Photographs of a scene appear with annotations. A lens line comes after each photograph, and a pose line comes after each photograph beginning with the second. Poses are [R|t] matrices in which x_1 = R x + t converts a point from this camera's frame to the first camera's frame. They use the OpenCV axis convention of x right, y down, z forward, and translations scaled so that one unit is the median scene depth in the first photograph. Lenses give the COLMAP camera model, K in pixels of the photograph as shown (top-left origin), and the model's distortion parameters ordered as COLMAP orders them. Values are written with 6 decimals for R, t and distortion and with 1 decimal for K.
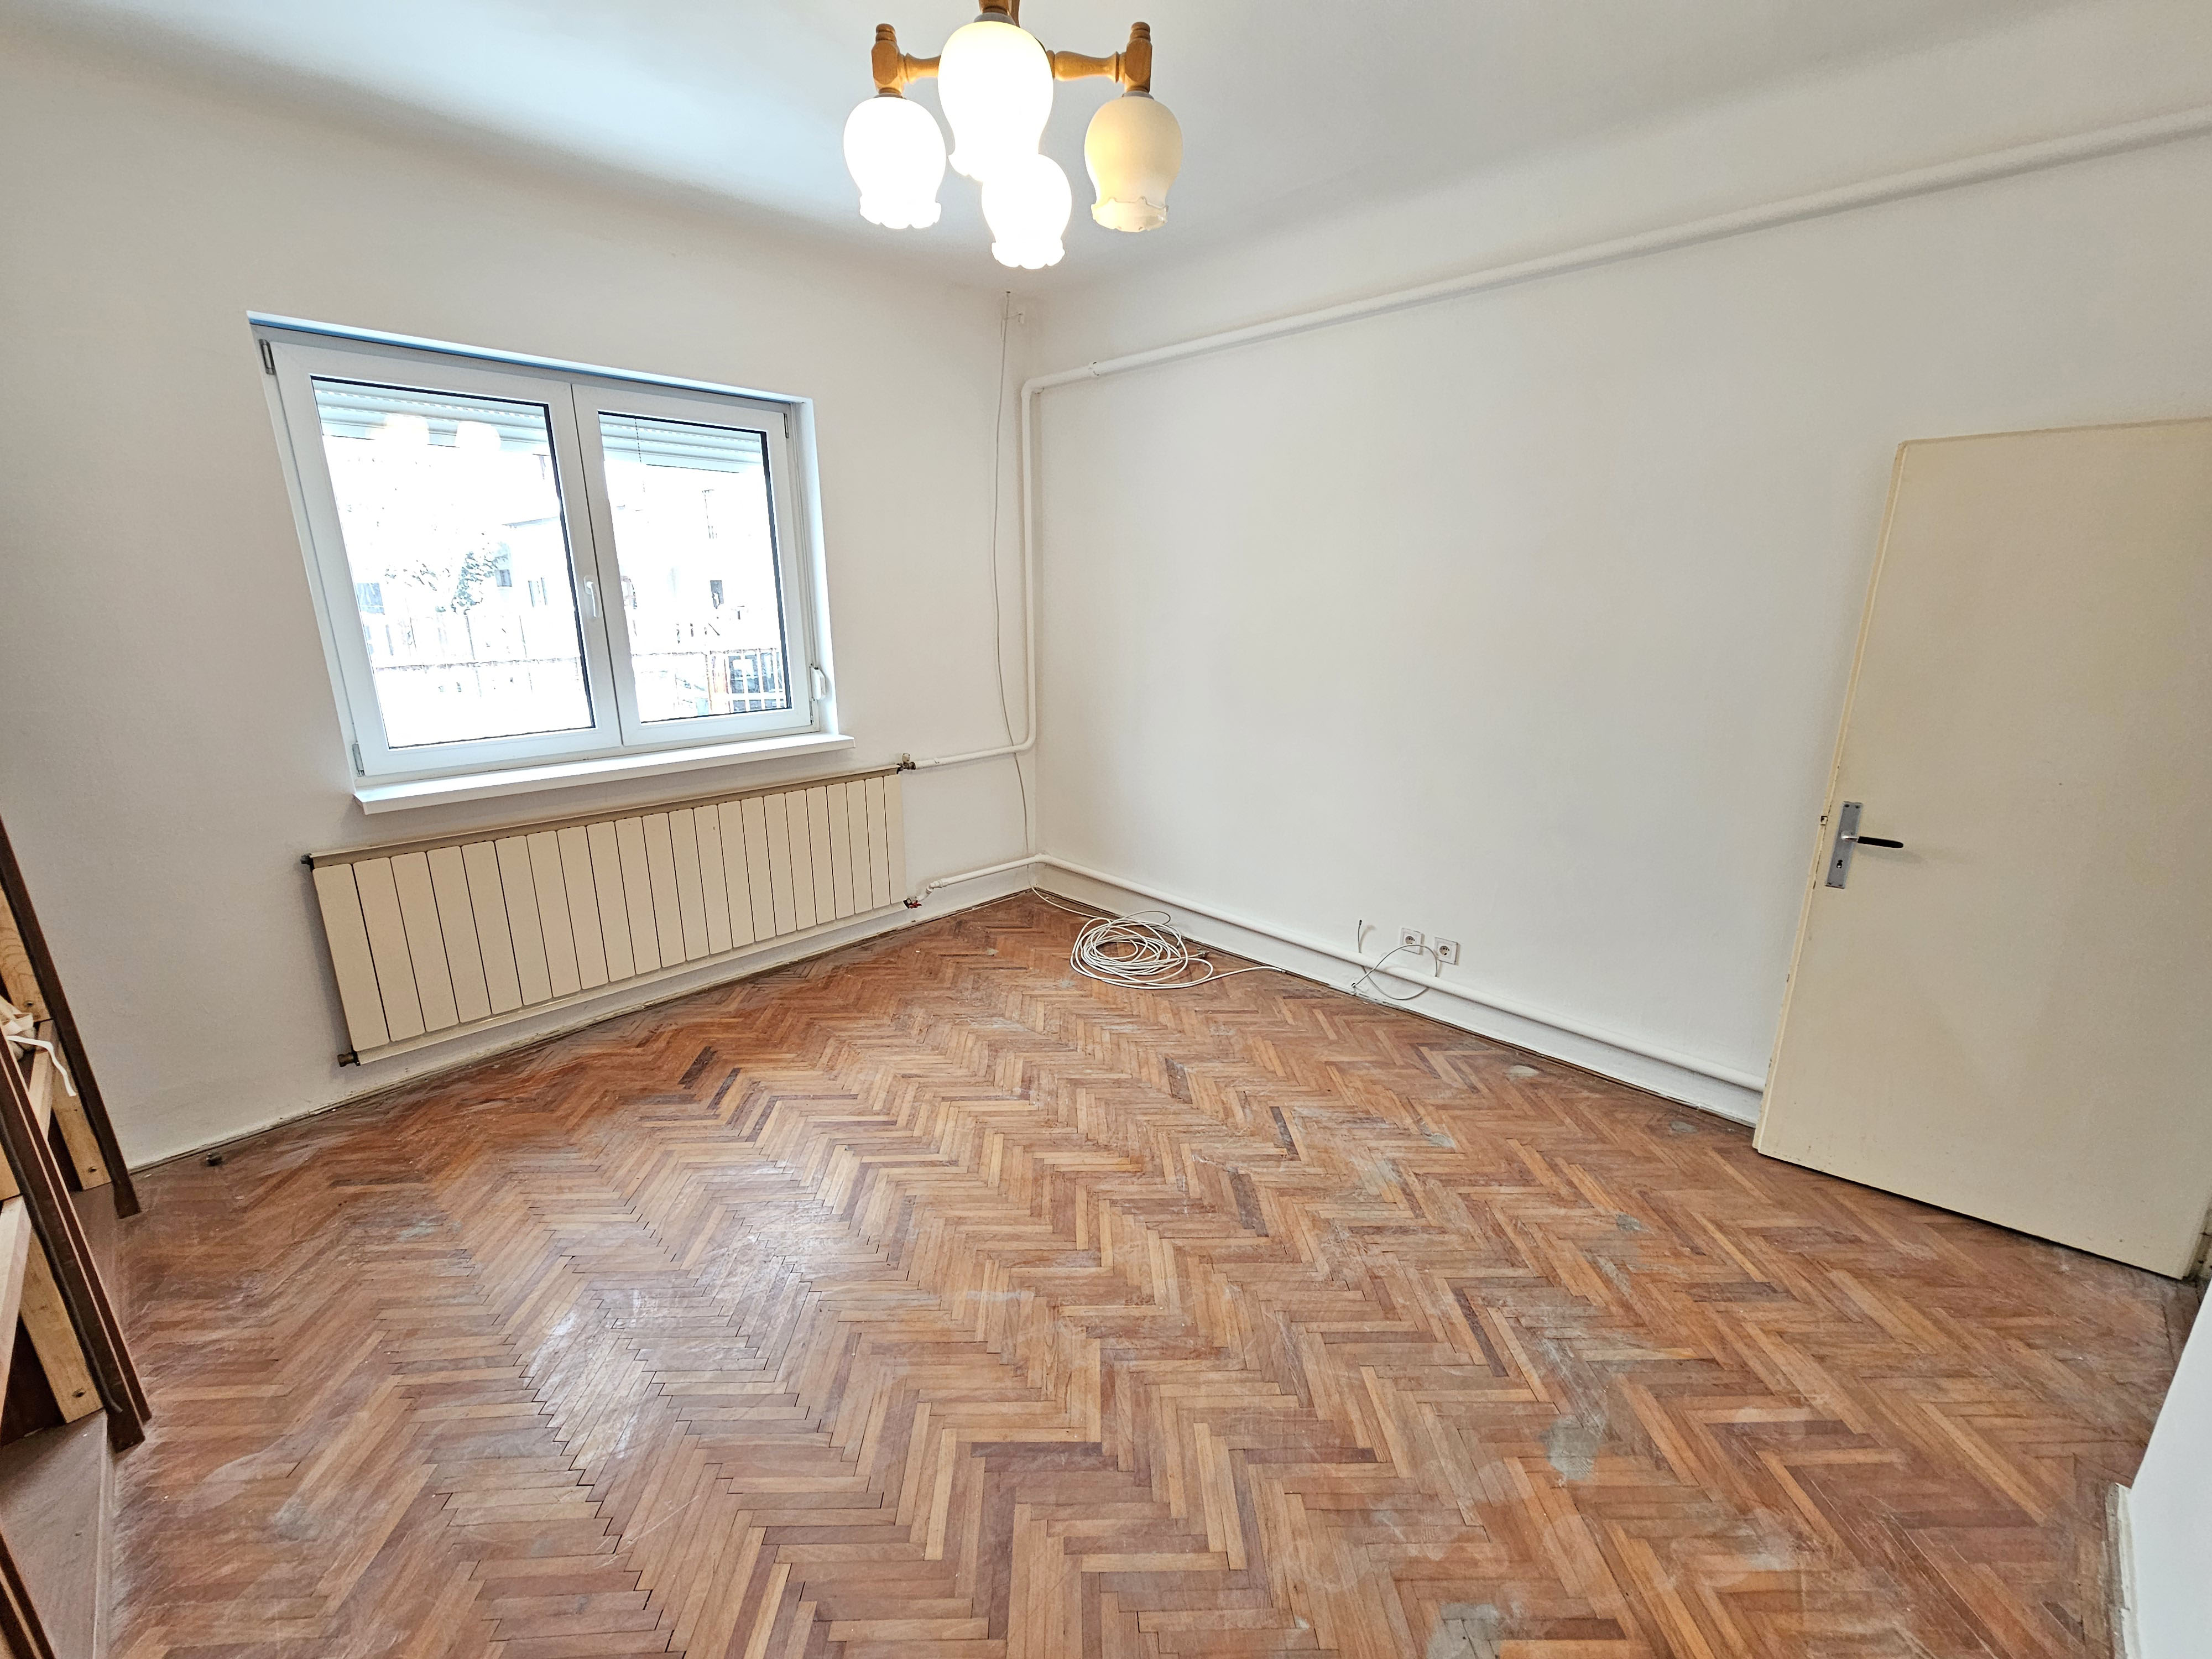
lens RADIAL K [[903.8, 0, 1095.8], [0, 903.8, 838.0], [0, 0, 1]] dist [-0.004110, 0.002904]
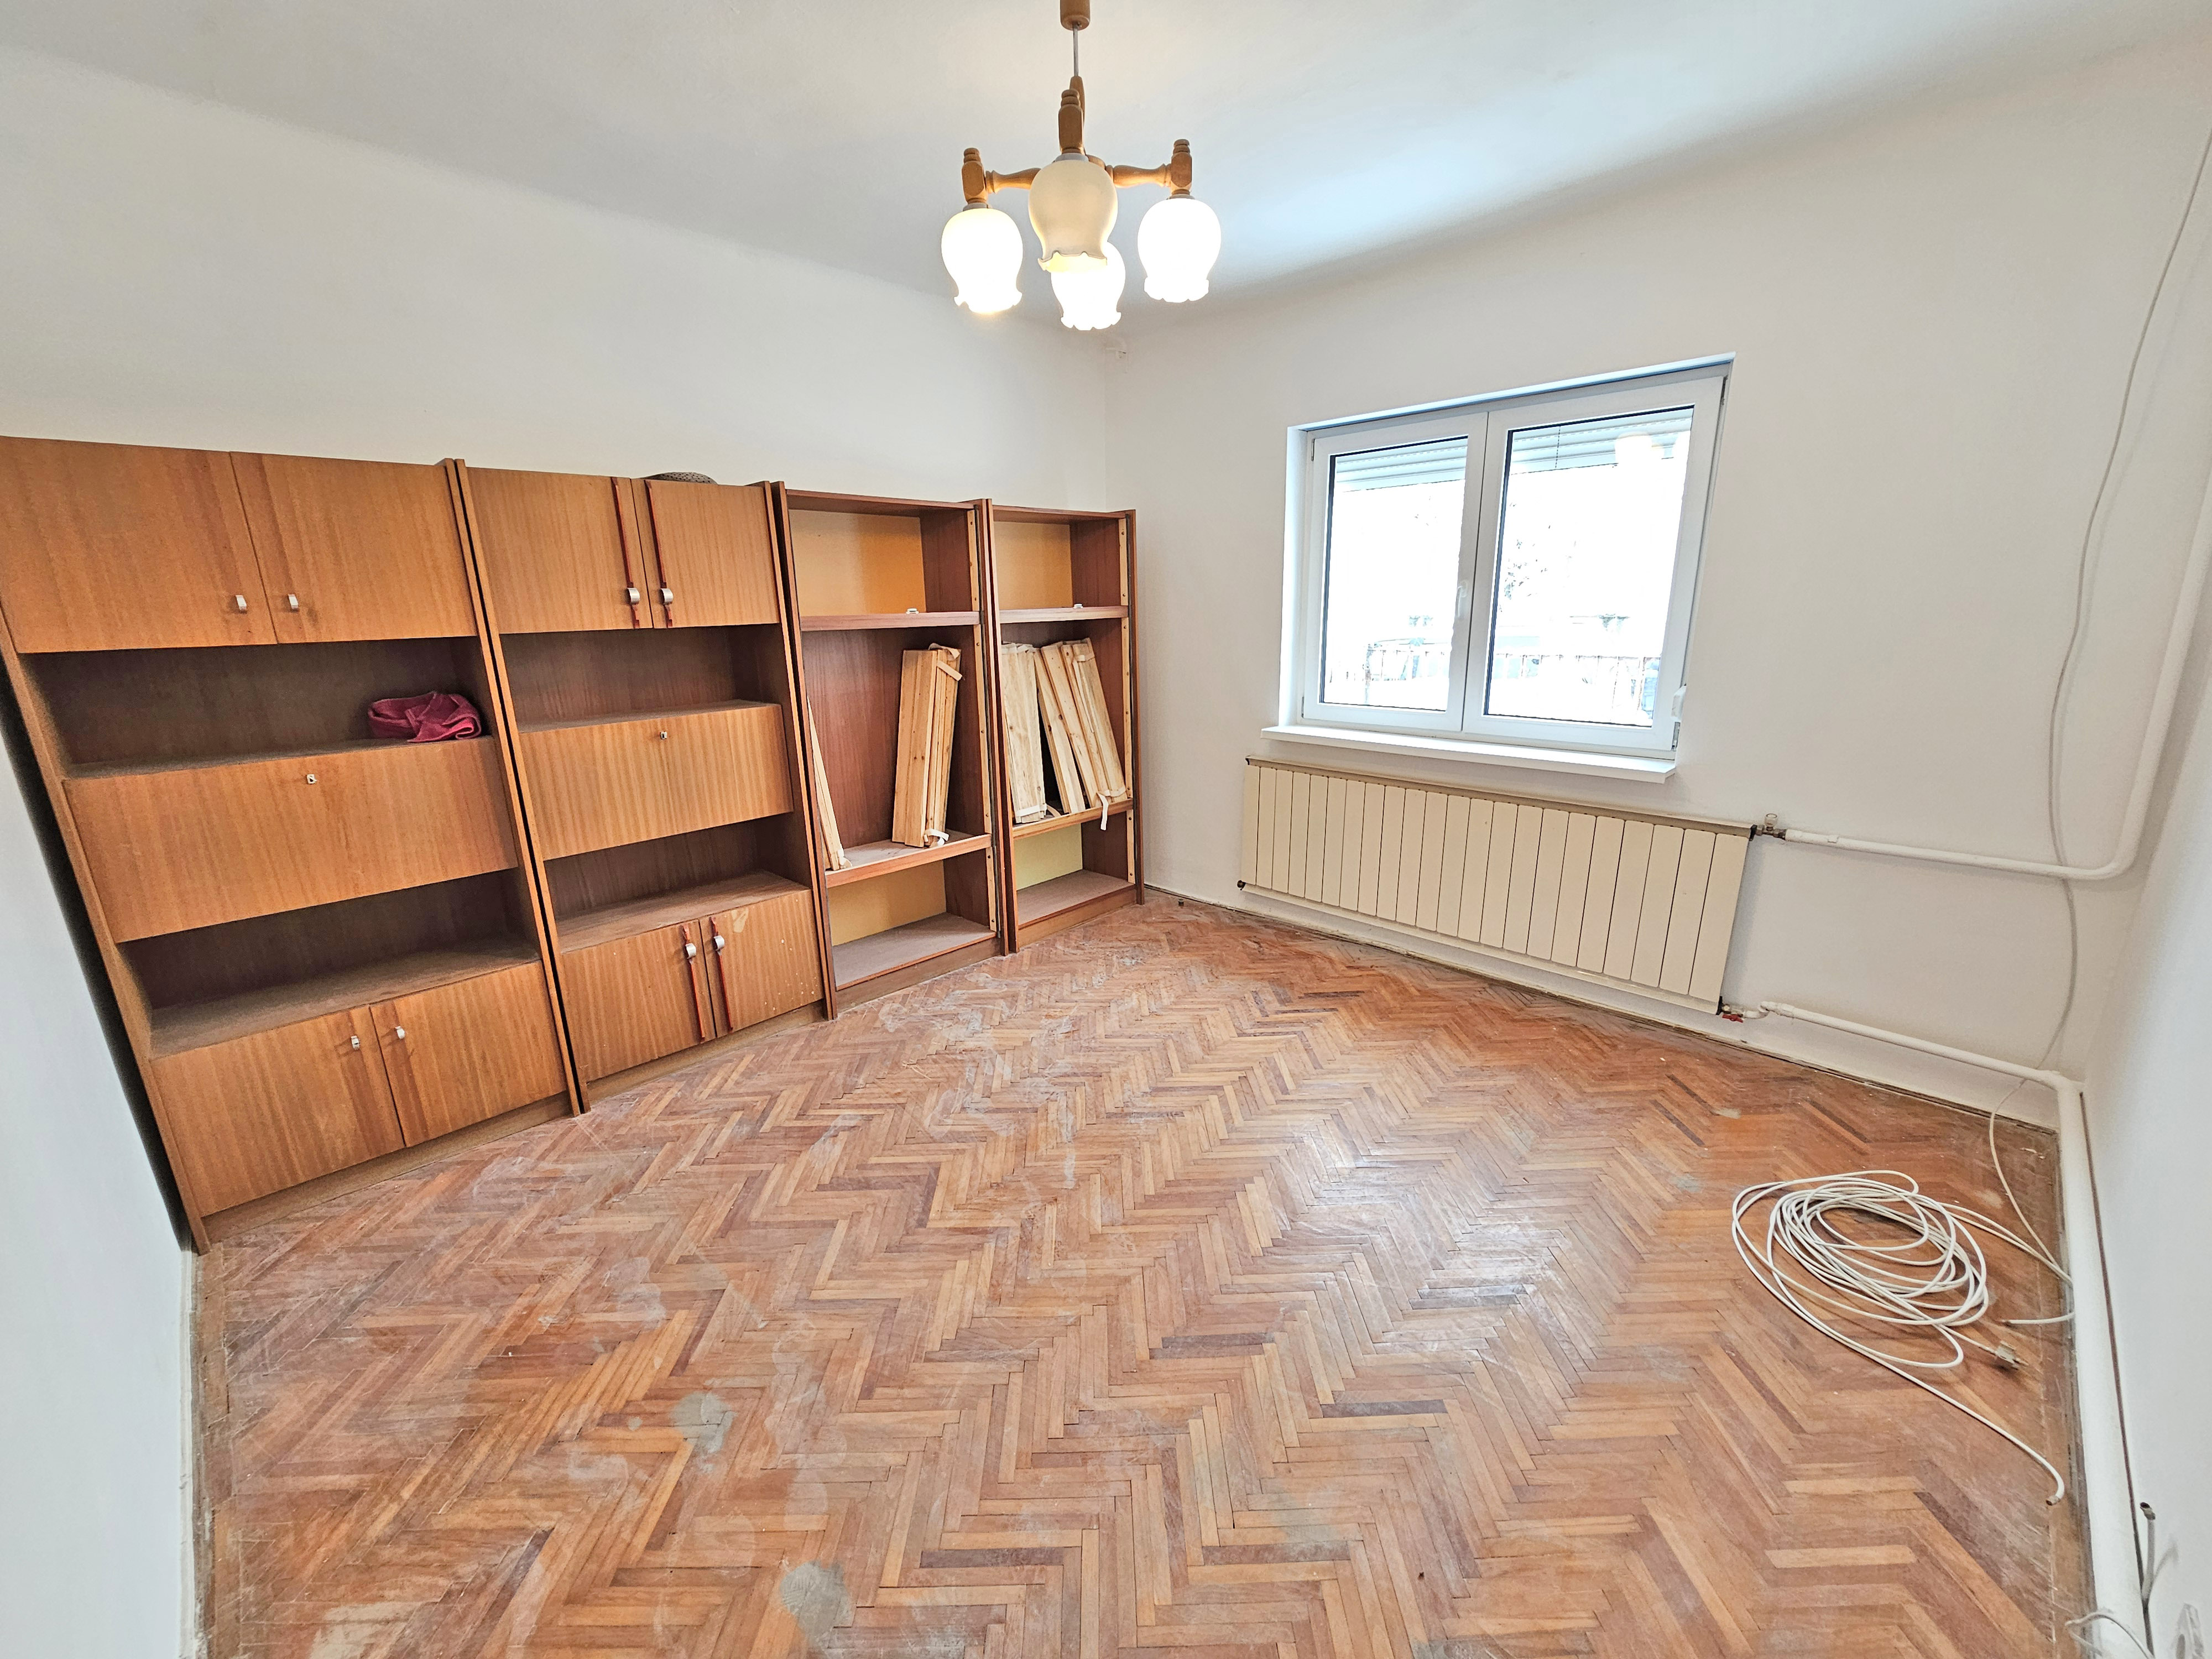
lens RADIAL K [[907.1, 0, 1097.2], [0, 907.1, 836.0], [0, 0, 1]] dist [0.001329, 0.000104]
pose [[-0.012396, 0.256950, -0.966345, 0.796185], [-0.249479, 0.935062, 0.251832, -0.198979], [0.968301, 0.244205, 0.052512, 0.700910]]
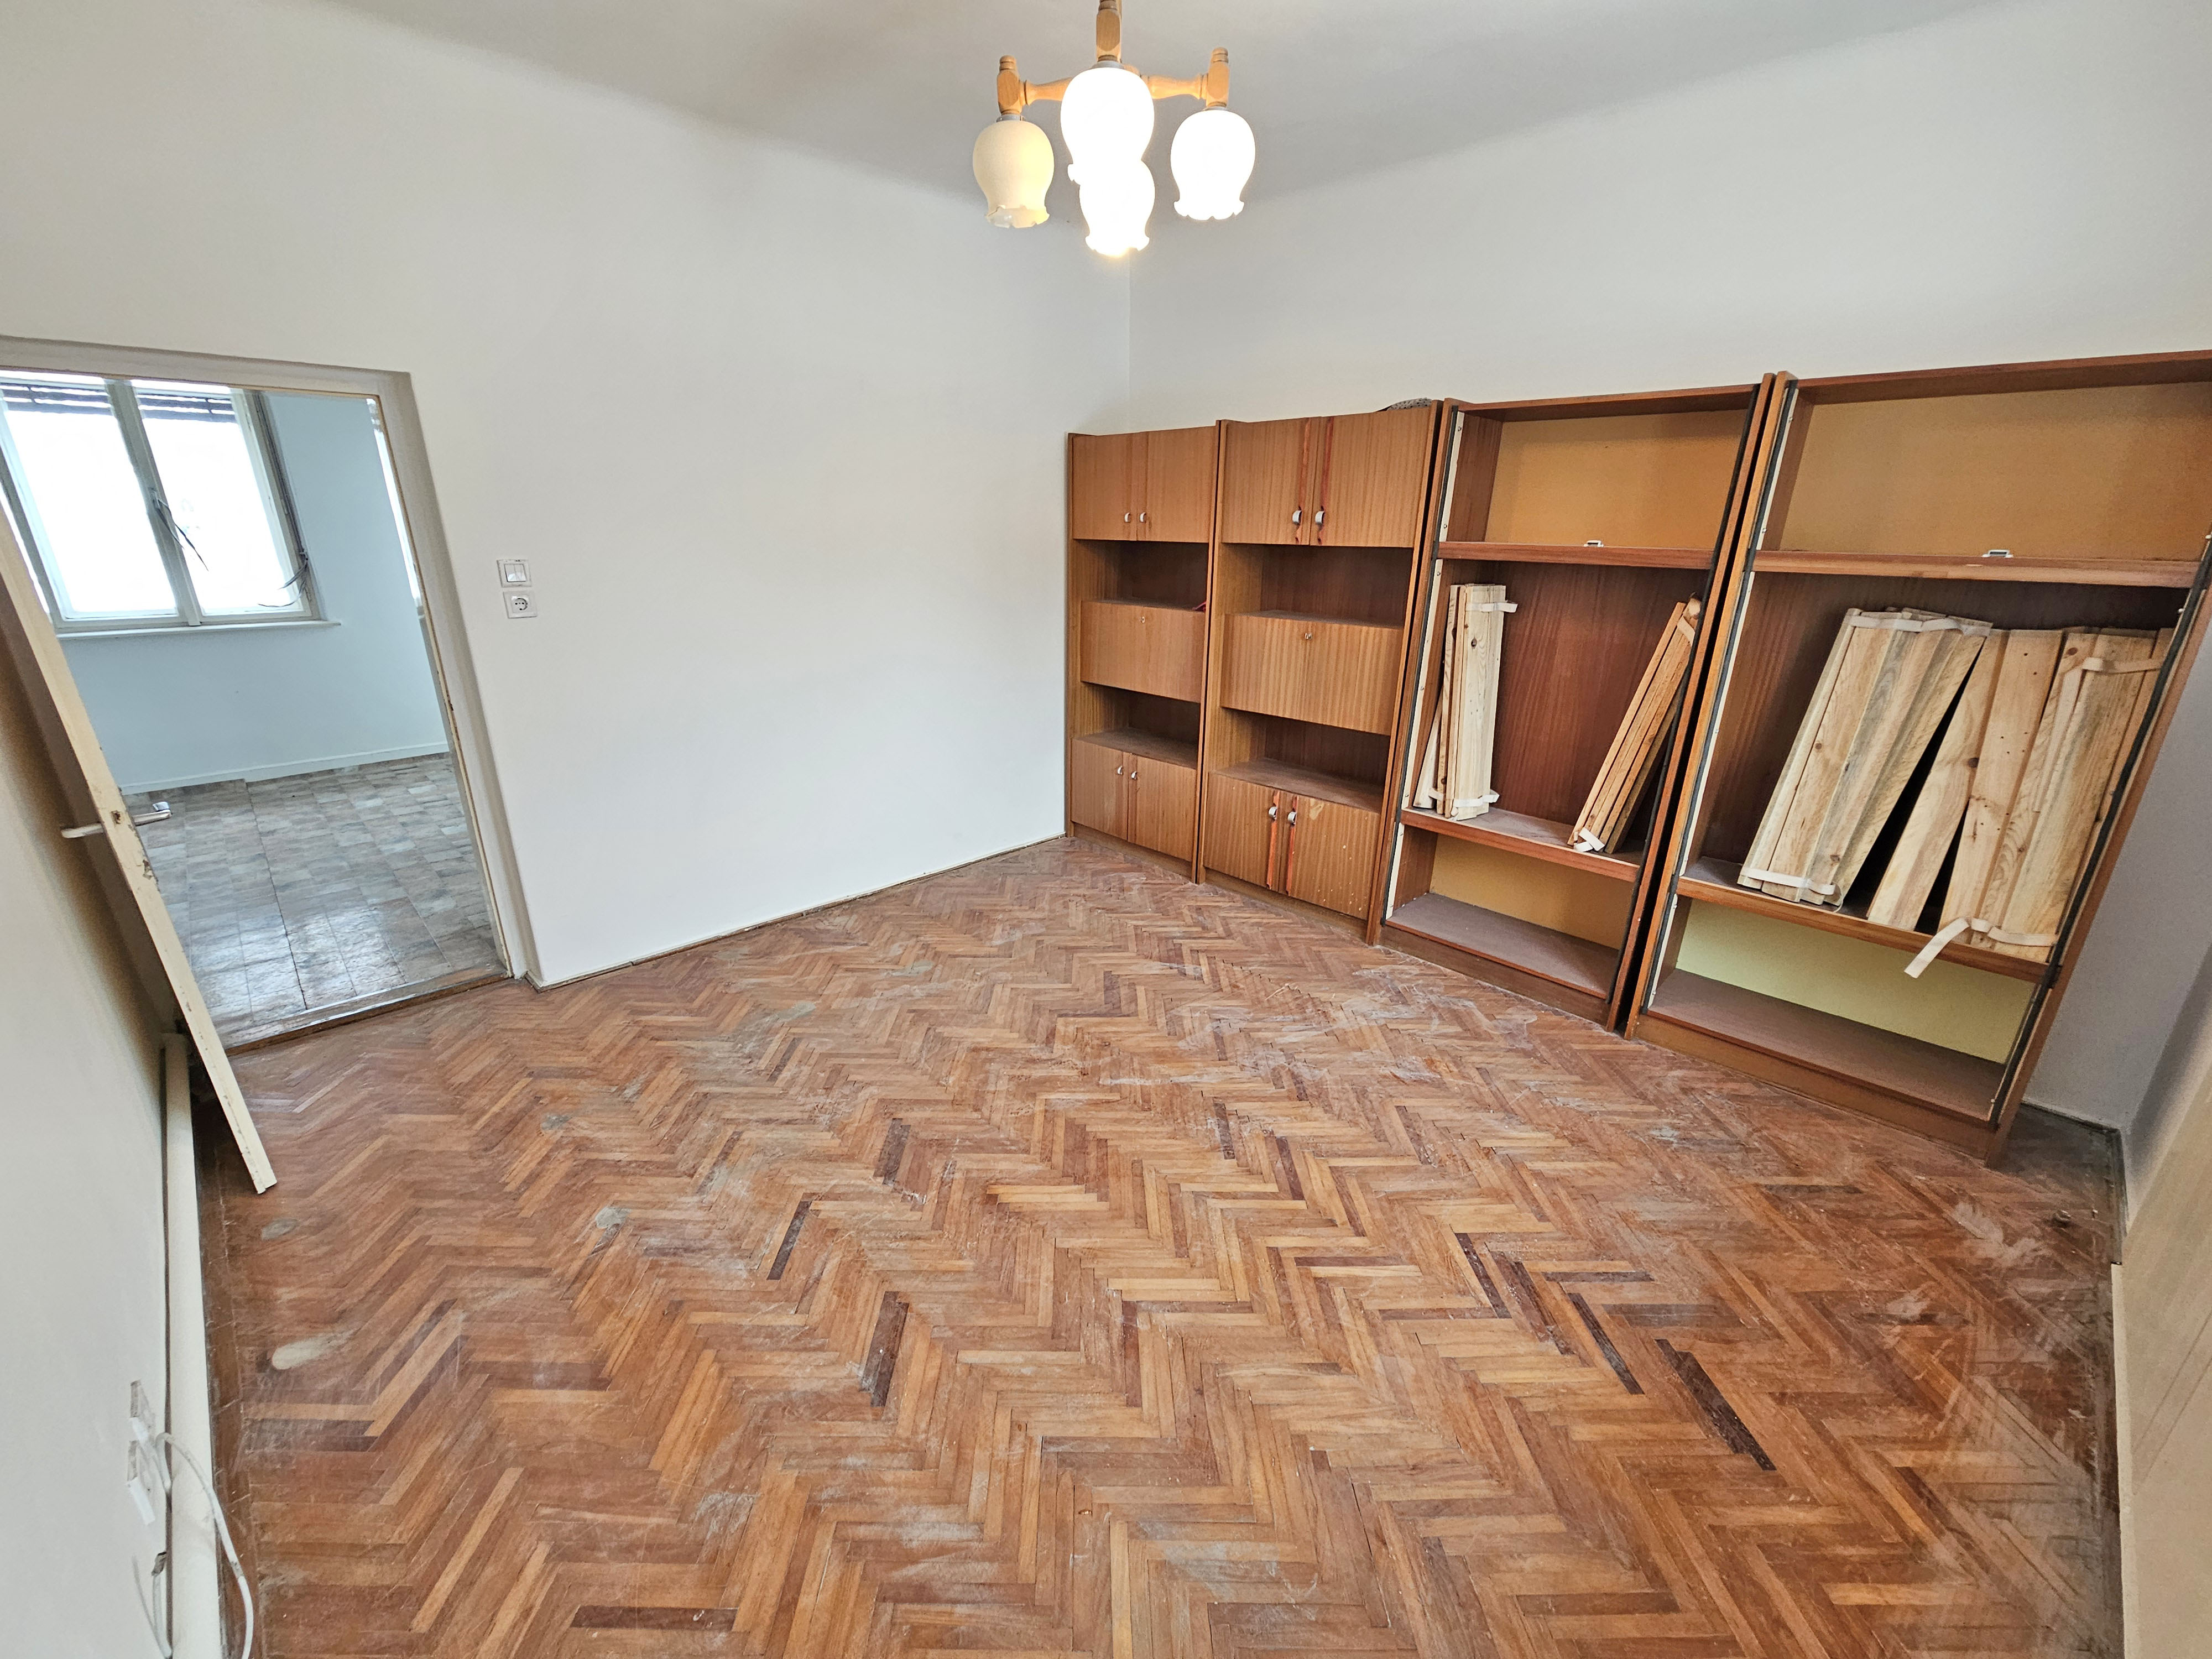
lens RADIAL K [[903.8, 0, 1095.8], [0, 903.8, 838.0], [0, 0, 1]] dist [-0.004110, 0.002904]
pose [[-0.999489, -0.020324, 0.024687, -0.071369], [-0.002482, 0.819018, 0.573763, -0.432169], [-0.031880, 0.573408, -0.818650, 1.523416]]
